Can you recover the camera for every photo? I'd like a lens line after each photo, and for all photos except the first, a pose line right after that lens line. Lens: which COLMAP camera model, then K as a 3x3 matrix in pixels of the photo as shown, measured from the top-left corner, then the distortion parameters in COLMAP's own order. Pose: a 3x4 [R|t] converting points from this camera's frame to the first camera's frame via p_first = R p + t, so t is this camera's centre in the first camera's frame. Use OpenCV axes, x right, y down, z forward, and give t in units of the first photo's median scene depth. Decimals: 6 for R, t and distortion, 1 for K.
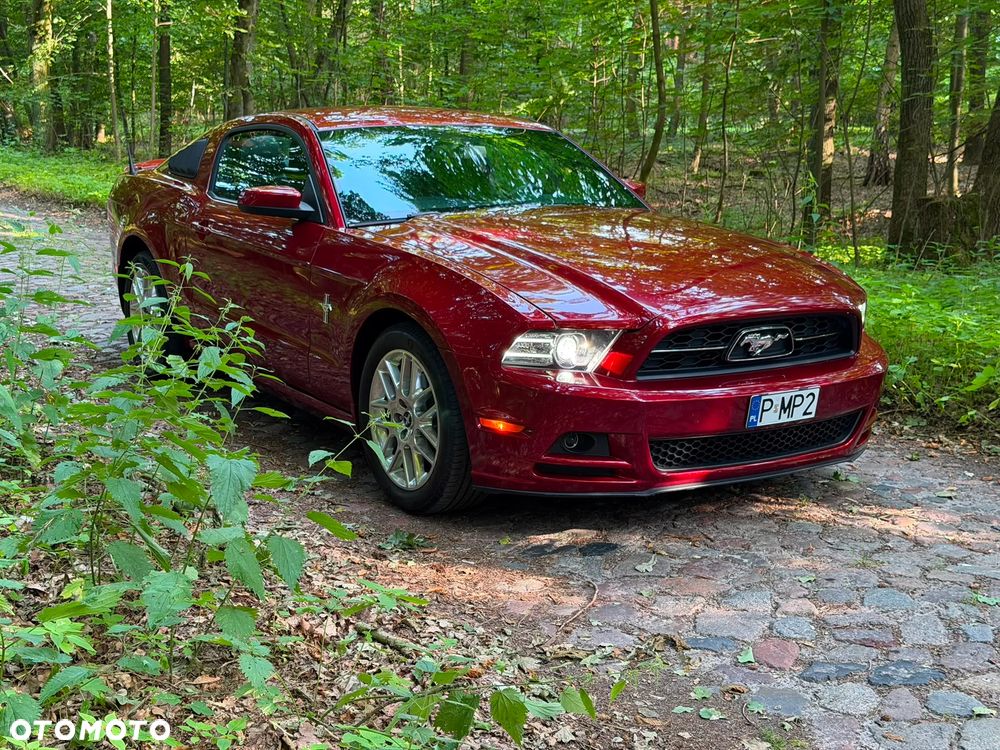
lens RADIAL K [[1391.6, 0, 496.7], [0, 1391.6, 382.4], [0, 0, 1]] dist [0.119409, 0.000000]
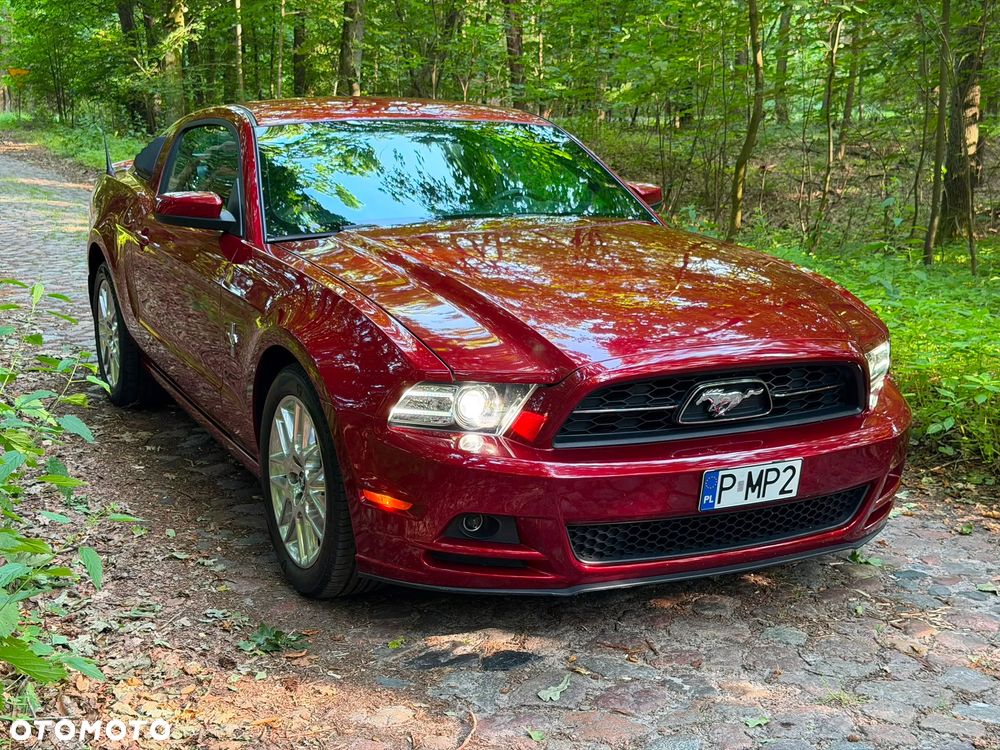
lens RADIAL K [[1391.6, 0, 506.3], [0, 1391.6, 368.9], [0, 0, 1]] dist [0.119409, 0.000000]
pose [[0.994308, 0.017623, -0.105074, 0.149840], [-0.017660, 0.999844, 0.000584, -0.044670], [0.105068, 0.001275, 0.994464, 0.209830]]
